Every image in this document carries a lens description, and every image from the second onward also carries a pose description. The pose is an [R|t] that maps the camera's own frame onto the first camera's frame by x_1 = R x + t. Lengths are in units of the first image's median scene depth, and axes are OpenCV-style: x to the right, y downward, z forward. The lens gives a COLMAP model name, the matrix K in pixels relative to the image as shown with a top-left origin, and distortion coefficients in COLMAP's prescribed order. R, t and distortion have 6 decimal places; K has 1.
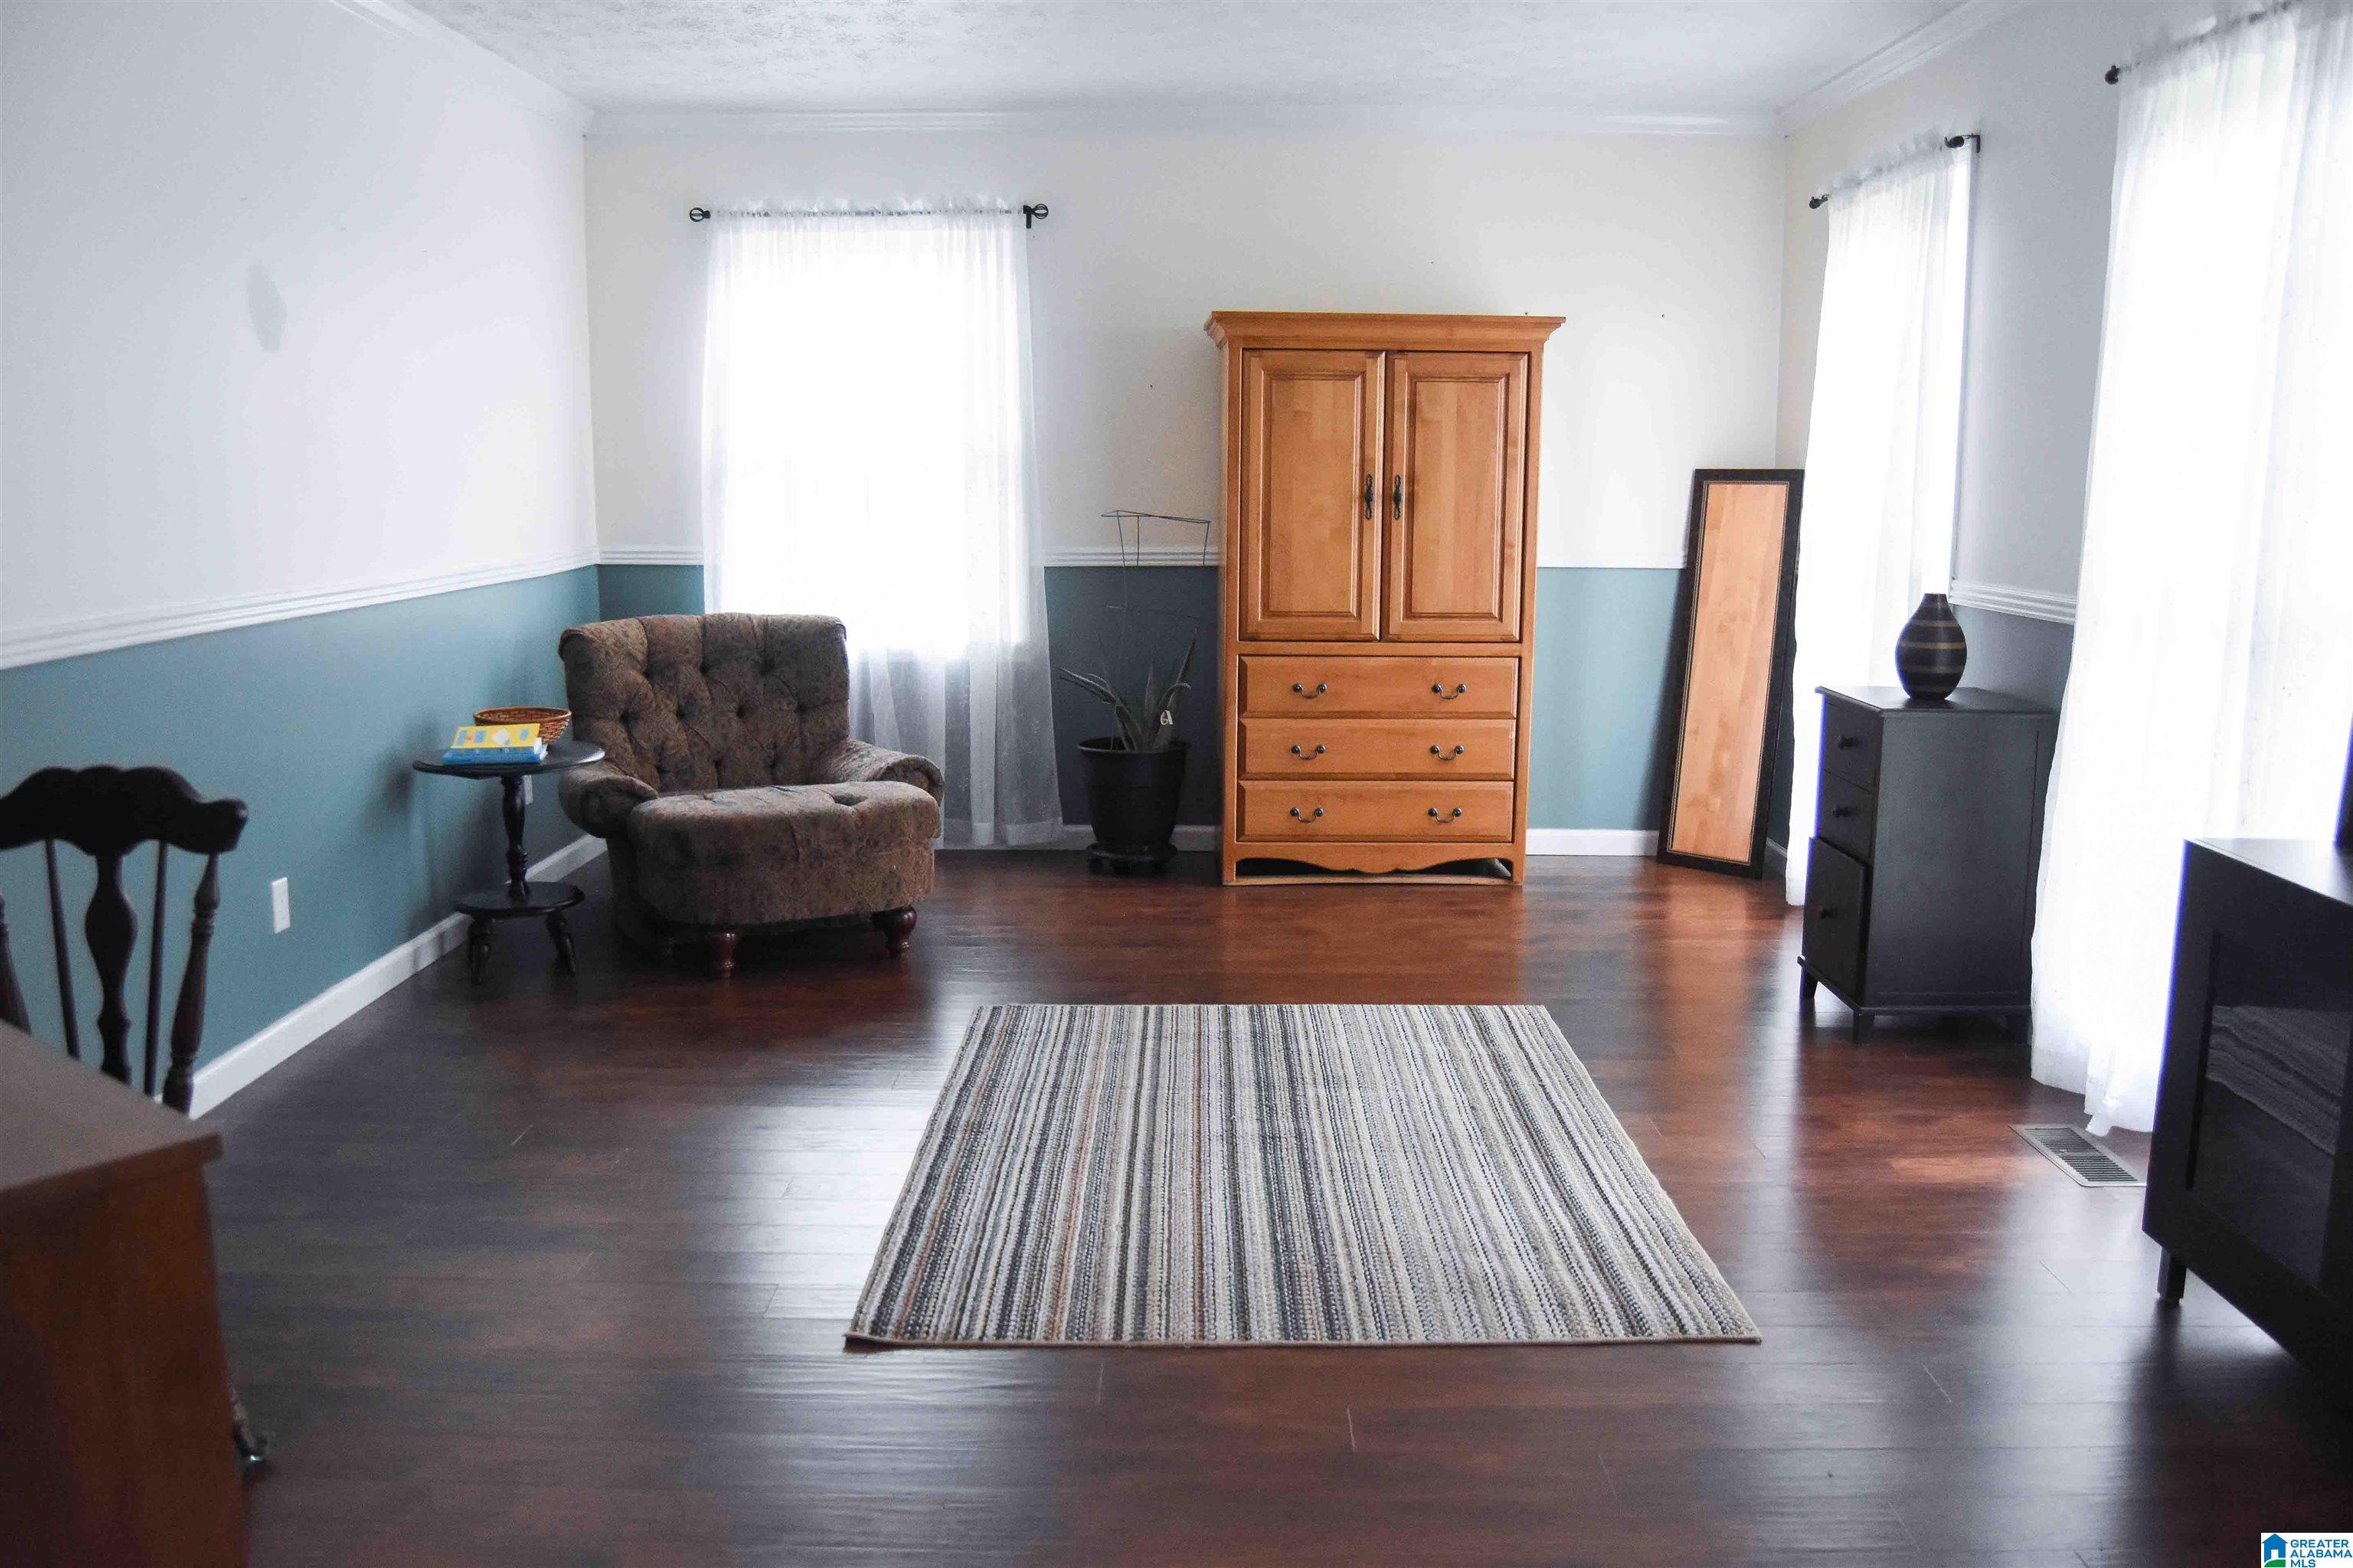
lens RADIAL K [[1911.8, 0, 1175.9], [0, 1911.8, 793.6], [0, 0, 1]] dist [-0.100913, 0.050686]
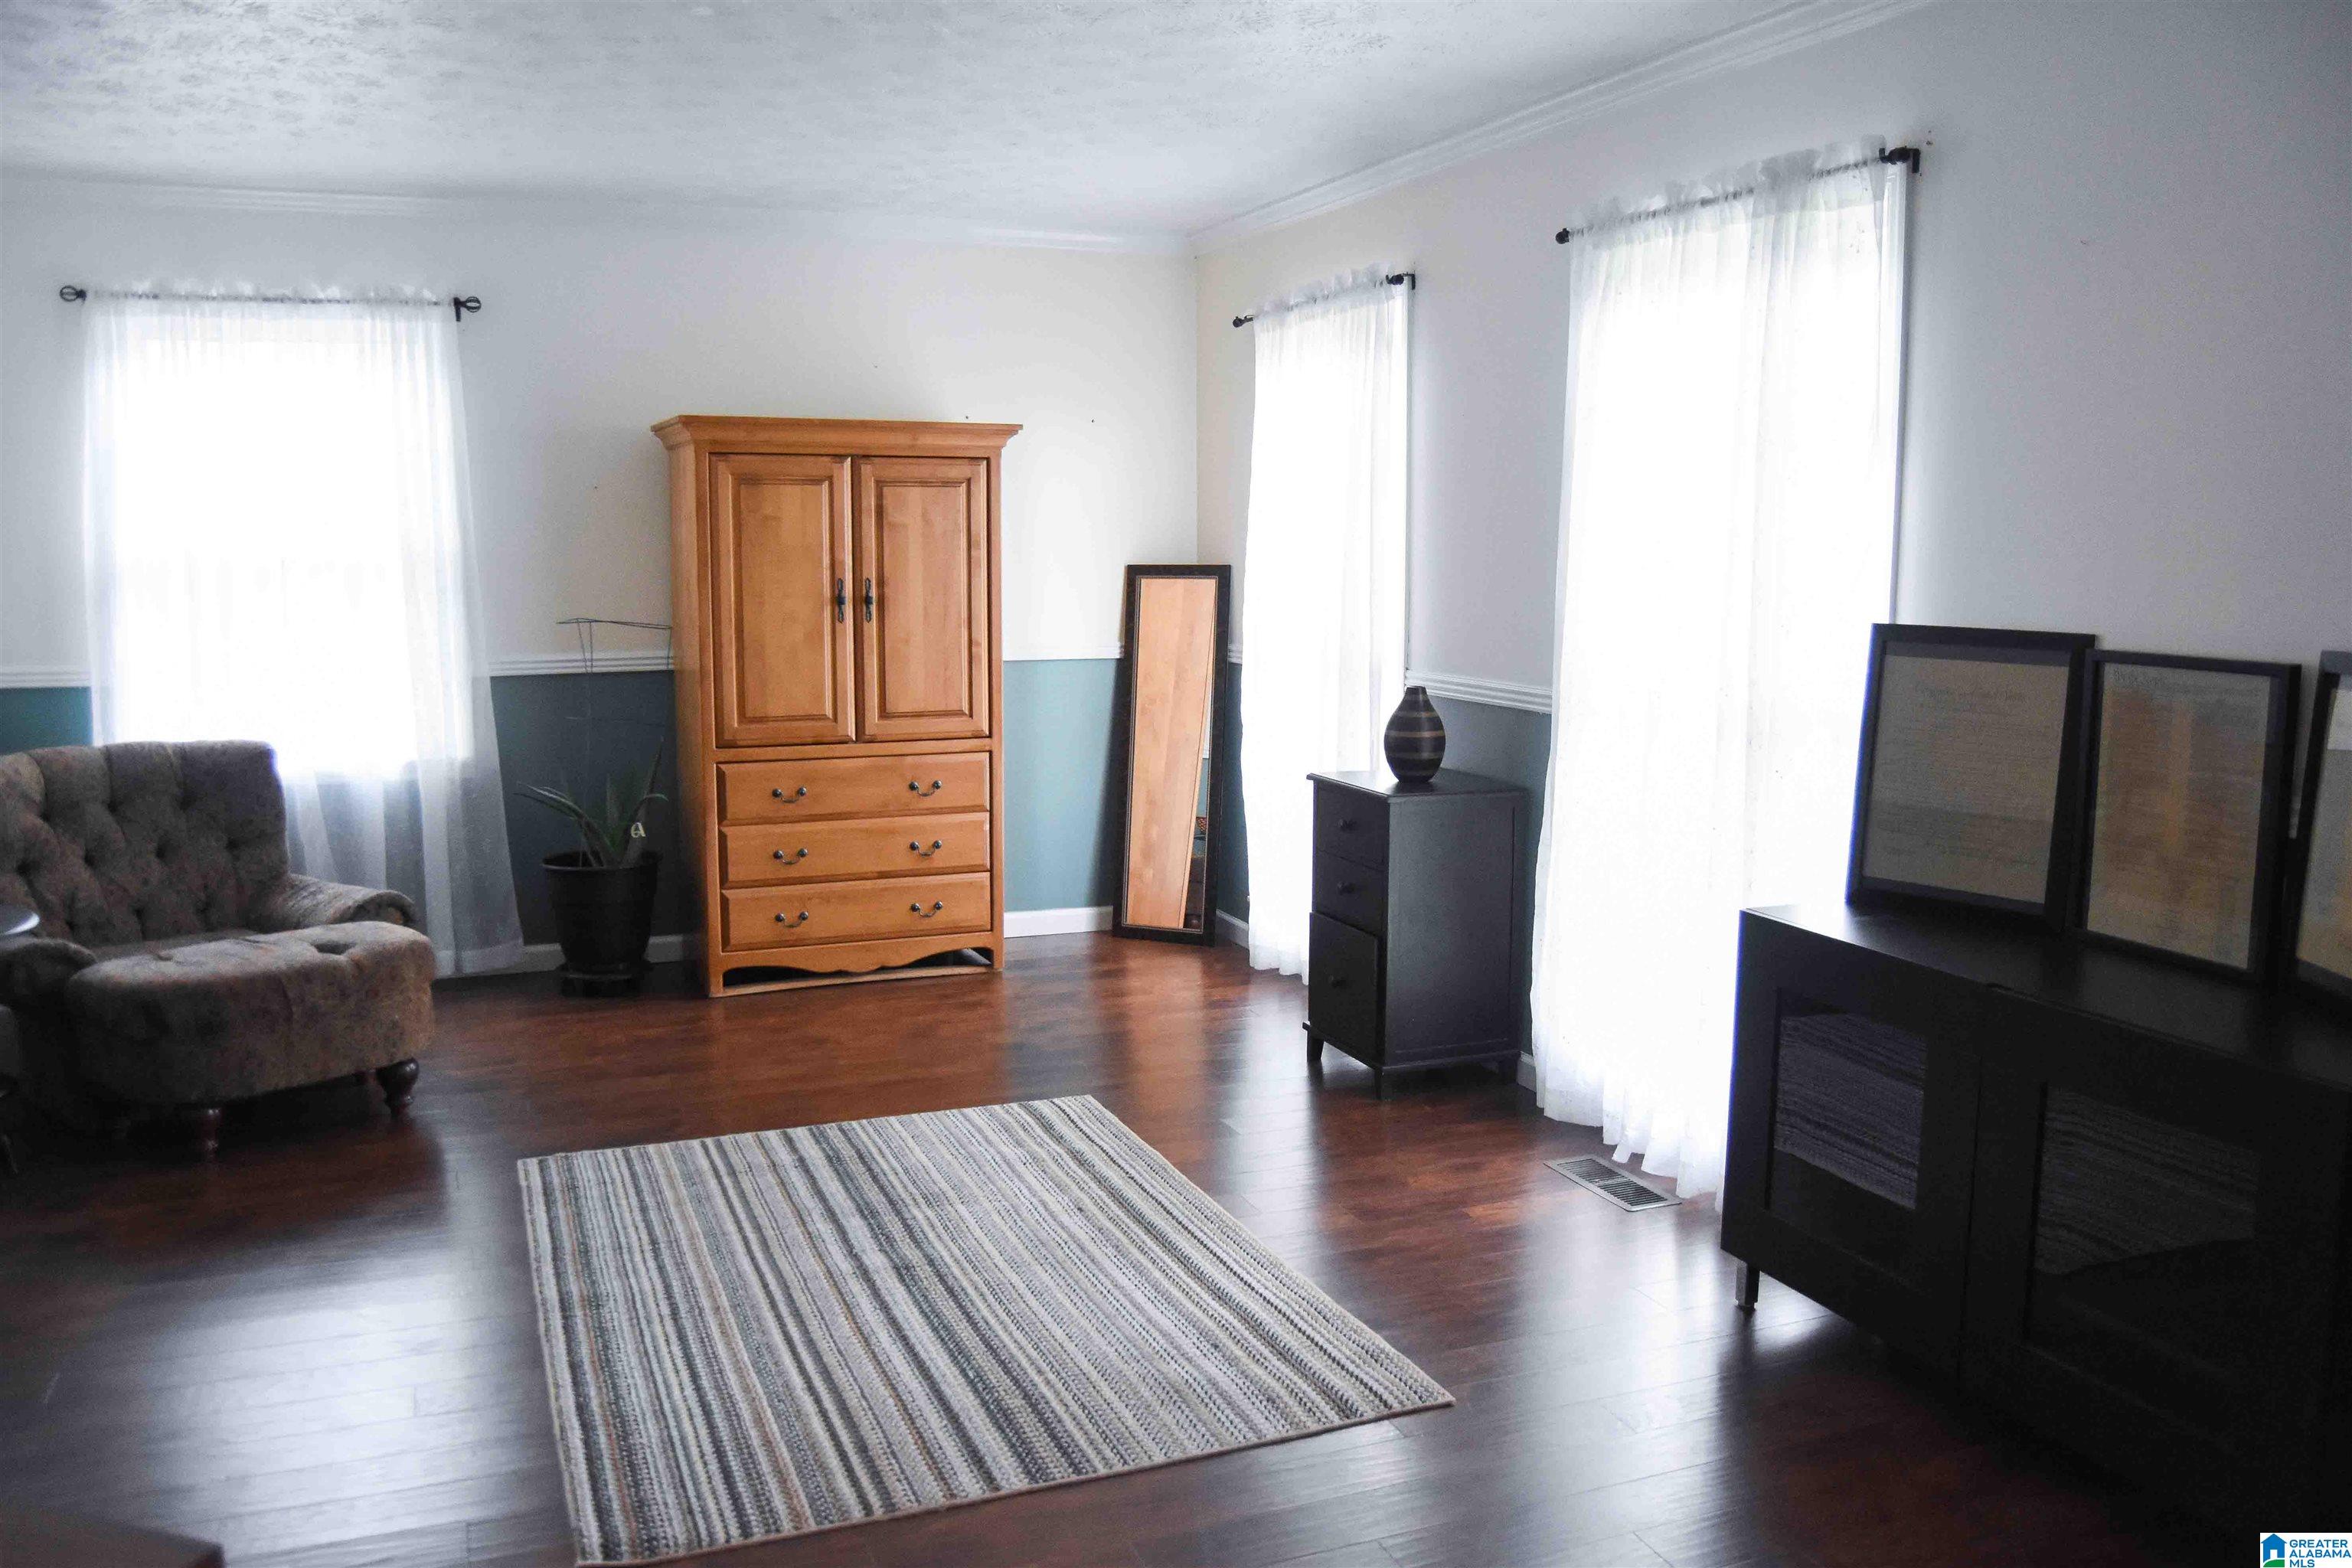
lens RADIAL K [[1853.7, 0, 1165.8], [0, 1853.7, 791.7], [0, 0, 1]] dist [-0.093354, 0.036290]
pose [[0.924355, -0.053133, 0.377815, -0.114692], [0.064030, 0.997814, -0.016329, -0.028038], [-0.376121, 0.039285, 0.925737, 0.036289]]
